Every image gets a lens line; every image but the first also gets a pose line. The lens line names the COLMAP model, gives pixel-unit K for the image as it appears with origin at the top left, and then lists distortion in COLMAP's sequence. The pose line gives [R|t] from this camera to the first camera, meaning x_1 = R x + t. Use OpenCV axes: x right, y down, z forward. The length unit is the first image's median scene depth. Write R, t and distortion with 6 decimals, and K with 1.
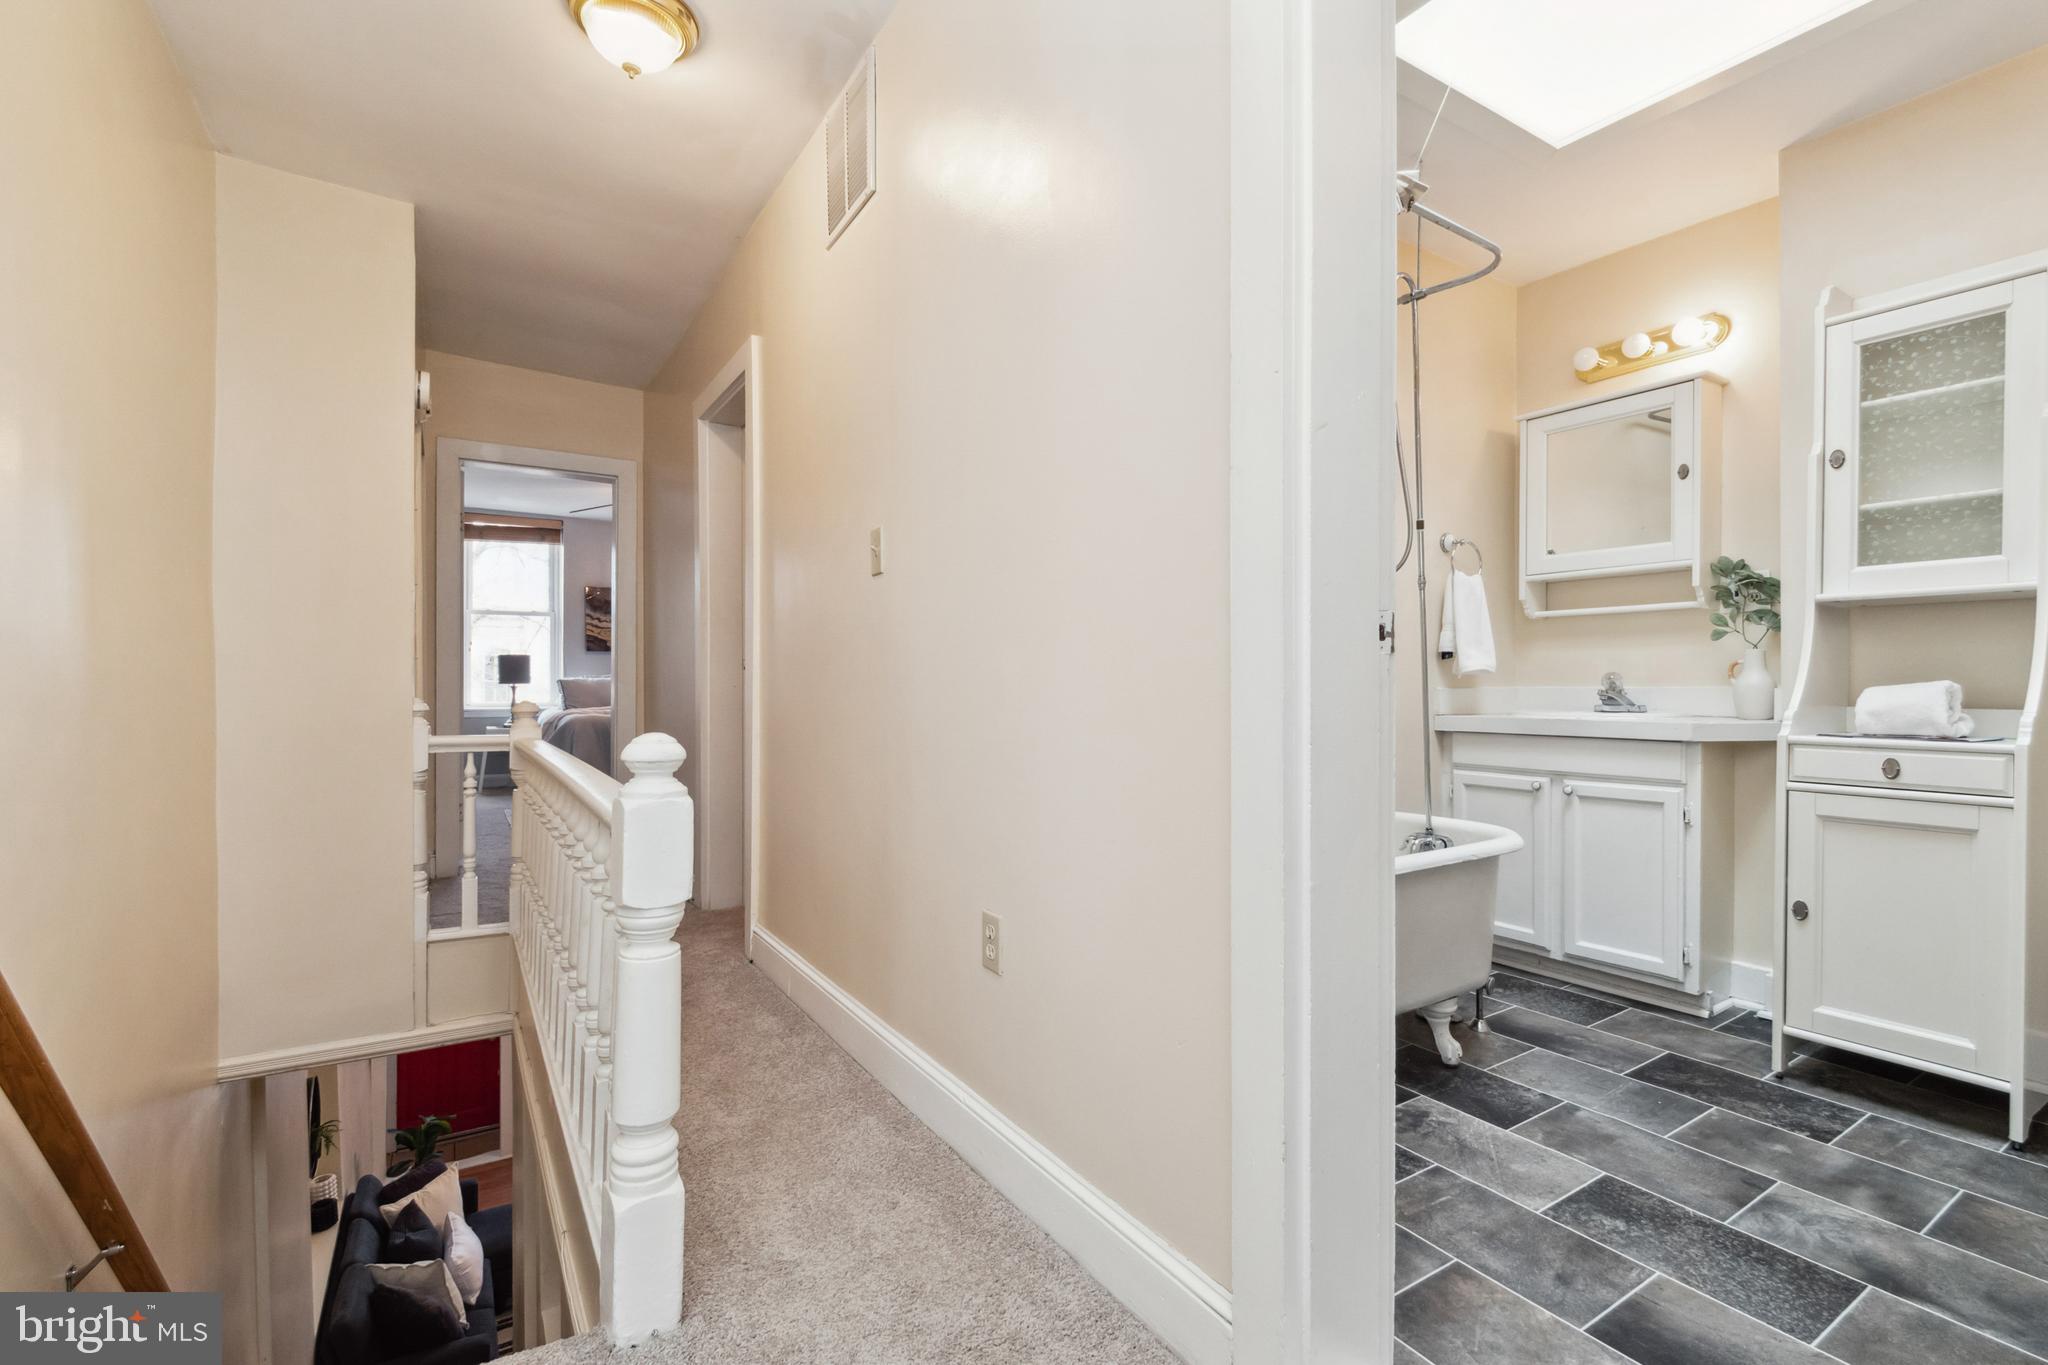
lens RADIAL K [[910.1, 0, 1029.4], [0, 910.1, 645.6], [0, 0, 1]] dist [-0.001366, -0.000134]
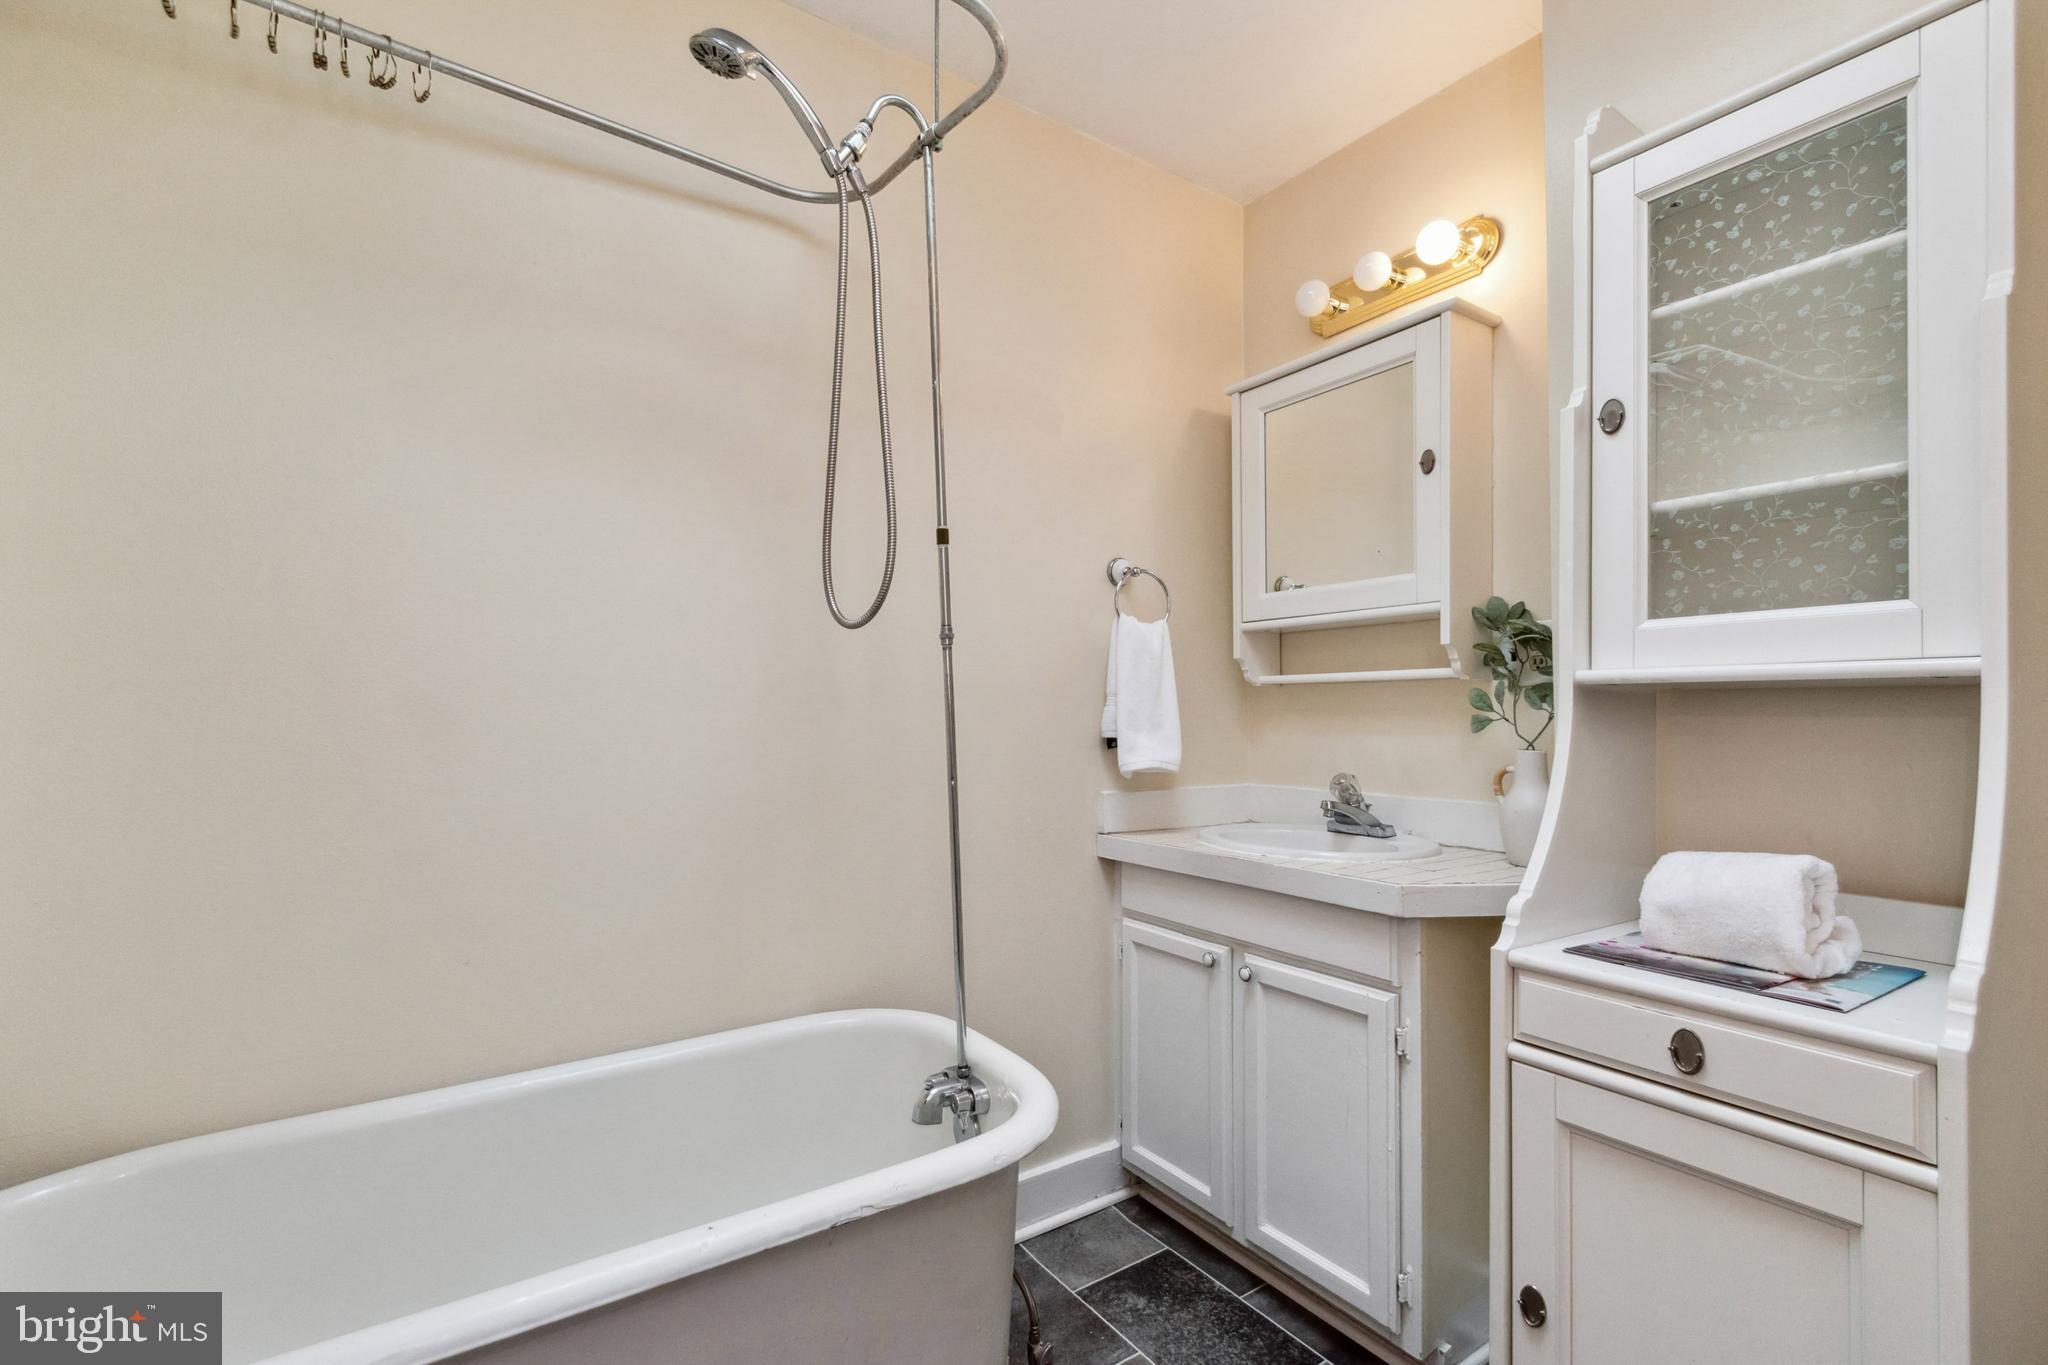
lens RADIAL K [[920.5, 0, 1024.7], [0, 920.5, 656.9], [0, 0, 1]] dist [0.001277, -0.000799]
pose [[0.999248, 0.008895, 0.037732, 0.464564], [-0.007902, 0.999620, -0.026395, -0.041849], [-0.037953, 0.026077, 0.998939, 0.421935]]
